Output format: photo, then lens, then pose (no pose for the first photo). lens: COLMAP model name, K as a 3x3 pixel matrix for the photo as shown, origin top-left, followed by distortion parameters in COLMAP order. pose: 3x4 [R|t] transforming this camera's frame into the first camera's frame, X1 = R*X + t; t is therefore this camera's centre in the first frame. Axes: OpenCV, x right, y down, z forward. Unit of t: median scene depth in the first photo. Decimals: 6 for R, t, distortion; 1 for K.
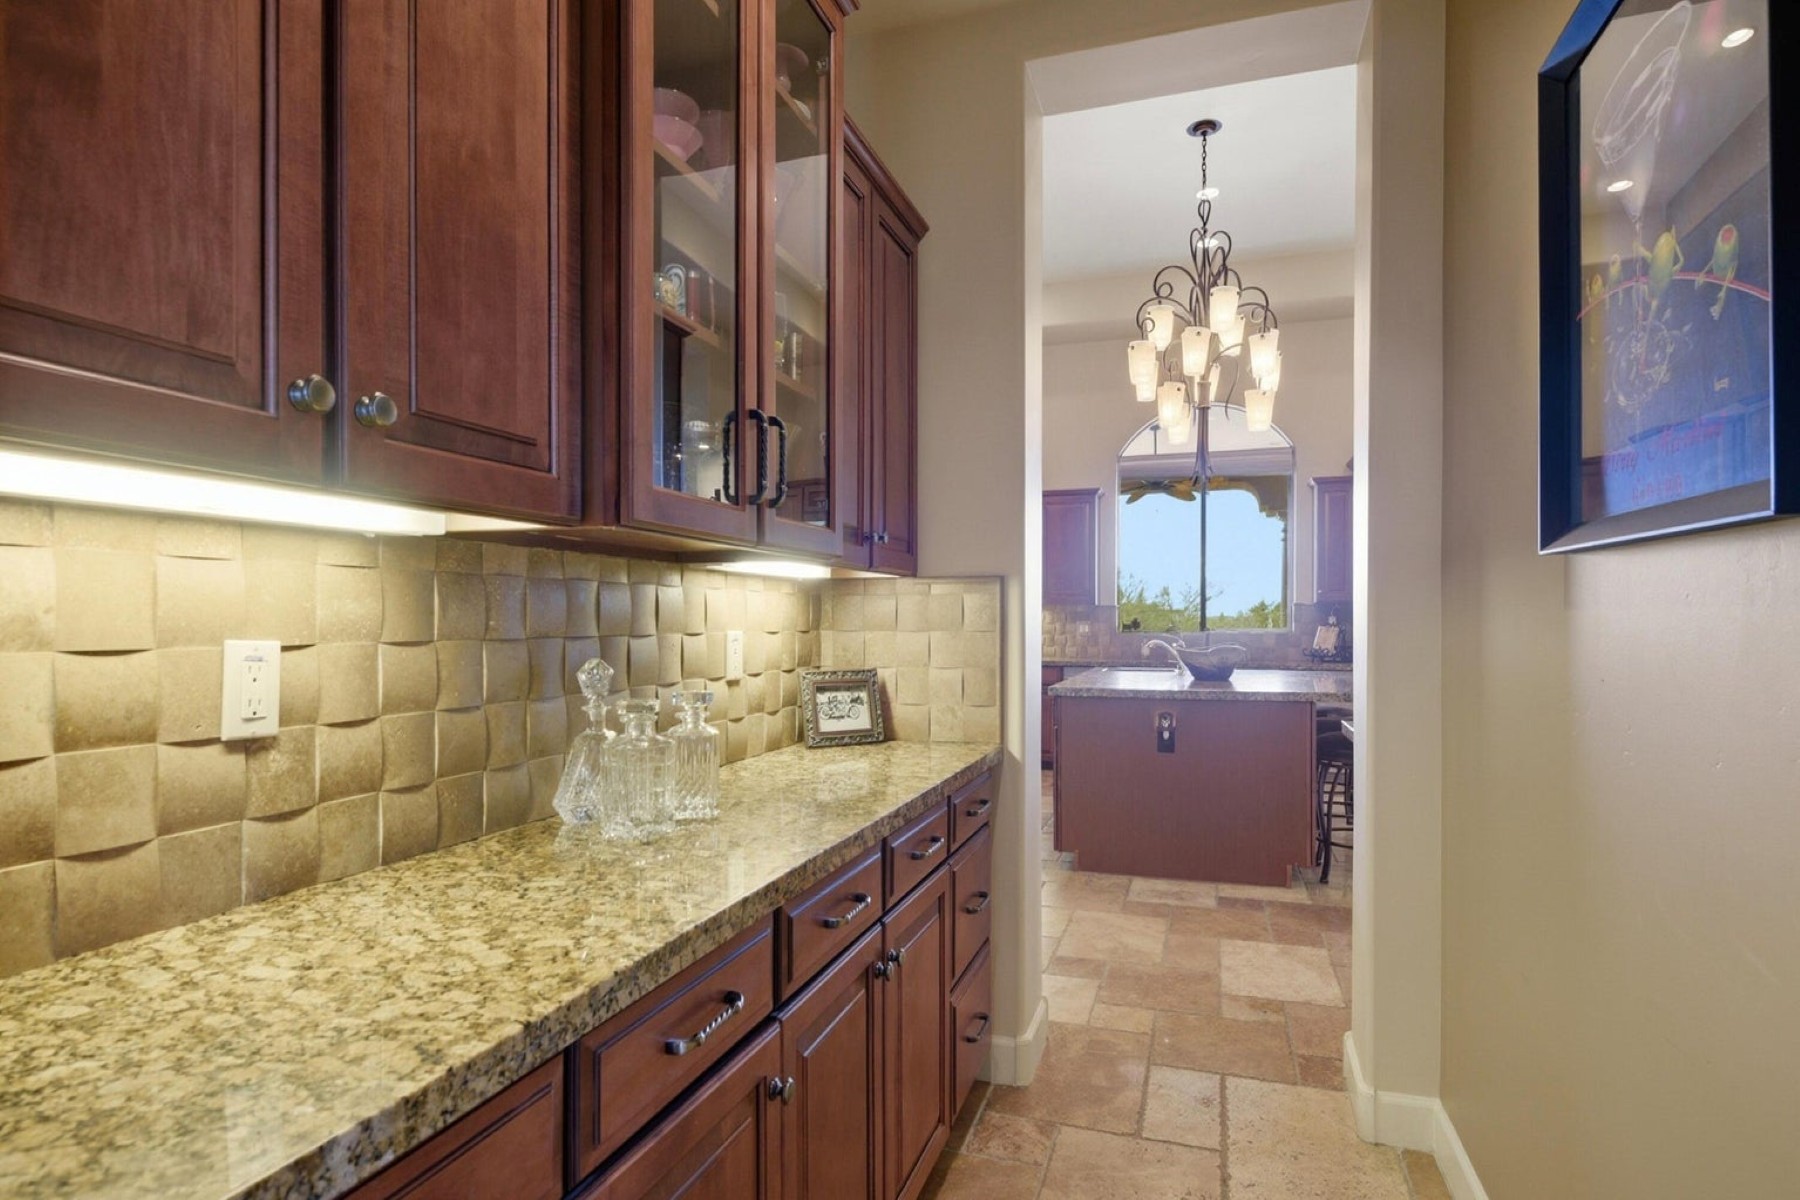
lens RADIAL K [[914.3, 0, 904.0], [0, 914.3, 614.2], [0, 0, 1]] dist [-0.000382, -0.000032]
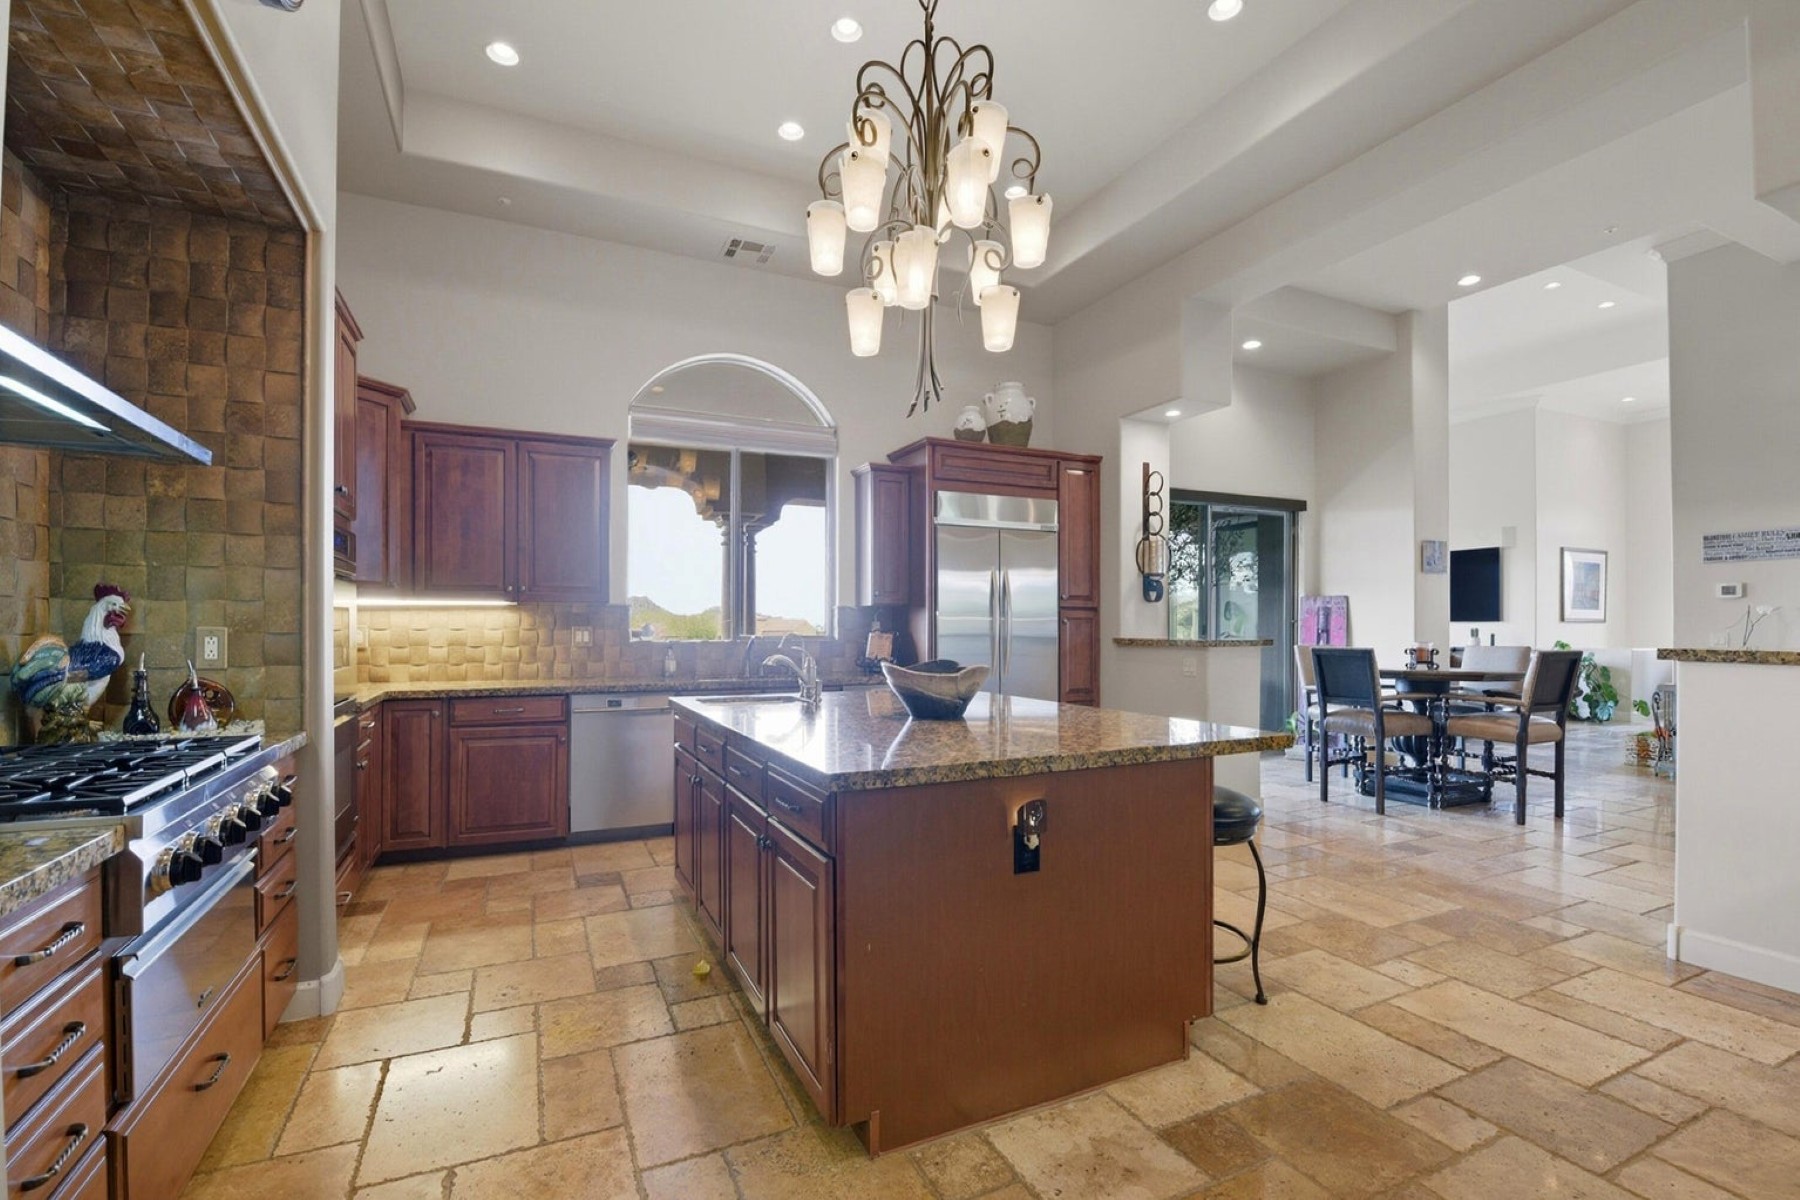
lens RADIAL K [[791.5, 0, 895.5], [0, 791.5, 621.2], [0, 0, 1]] dist [0.007399, -0.012058]
pose [[0.729817, 0.004430, 0.683628, -0.049020], [-0.004639, 0.999988, -0.001529, 0.003515], [-0.683626, -0.002055, 0.729829, 0.414547]]
